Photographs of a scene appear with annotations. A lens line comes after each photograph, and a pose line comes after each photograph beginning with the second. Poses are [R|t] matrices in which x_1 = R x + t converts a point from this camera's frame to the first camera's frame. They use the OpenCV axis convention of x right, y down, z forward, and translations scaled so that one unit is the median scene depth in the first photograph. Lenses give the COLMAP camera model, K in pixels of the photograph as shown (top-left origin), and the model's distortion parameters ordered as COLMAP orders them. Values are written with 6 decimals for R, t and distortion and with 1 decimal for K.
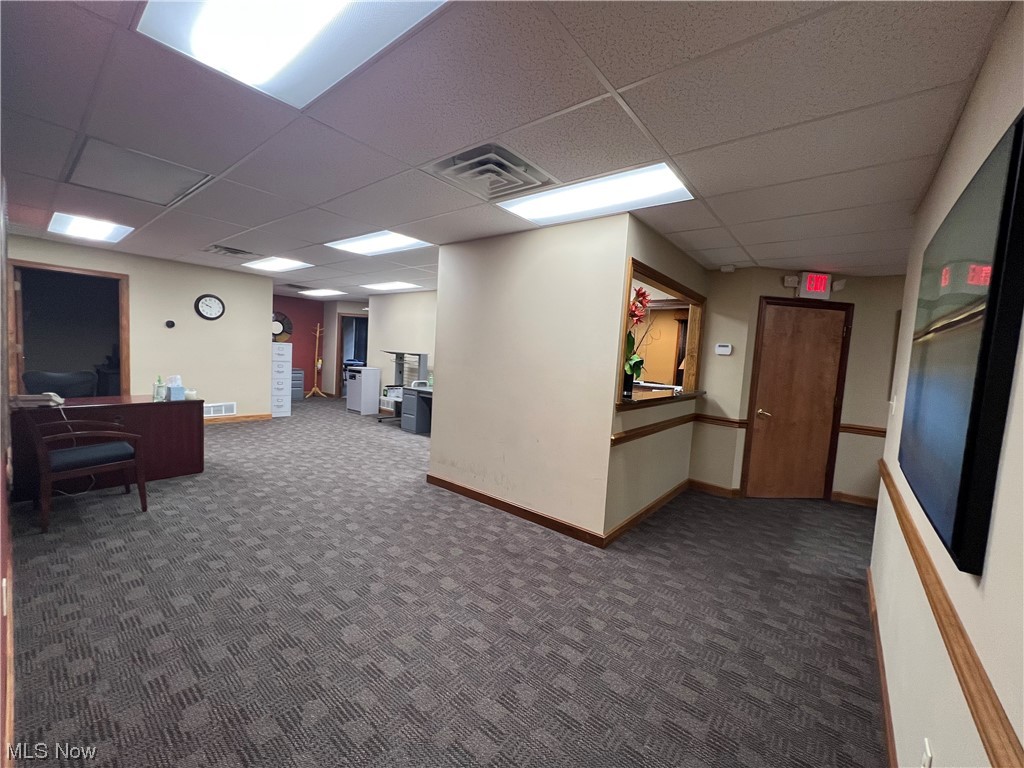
lens RADIAL K [[409.3, 0, 512.3], [0, 409.3, 384.1], [0, 0, 1]] dist [-0.003689, 0.000988]
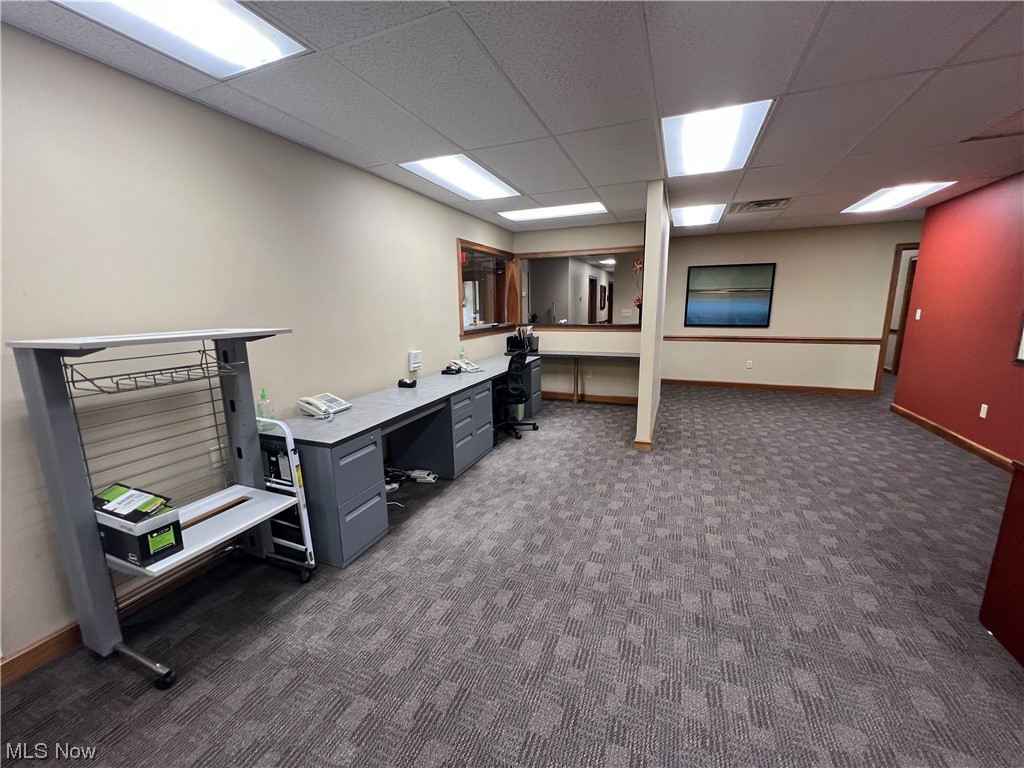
lens RADIAL K [[409.3, 0, 510.2], [0, 409.3, 383.1], [0, 0, 1]] dist [-0.003689, 0.000988]
pose [[-0.287609, -0.235314, 0.928390, -1.121400], [0.071905, 0.961306, 0.265932, -0.208368], [-0.955045, 0.143240, -0.259560, 1.821330]]
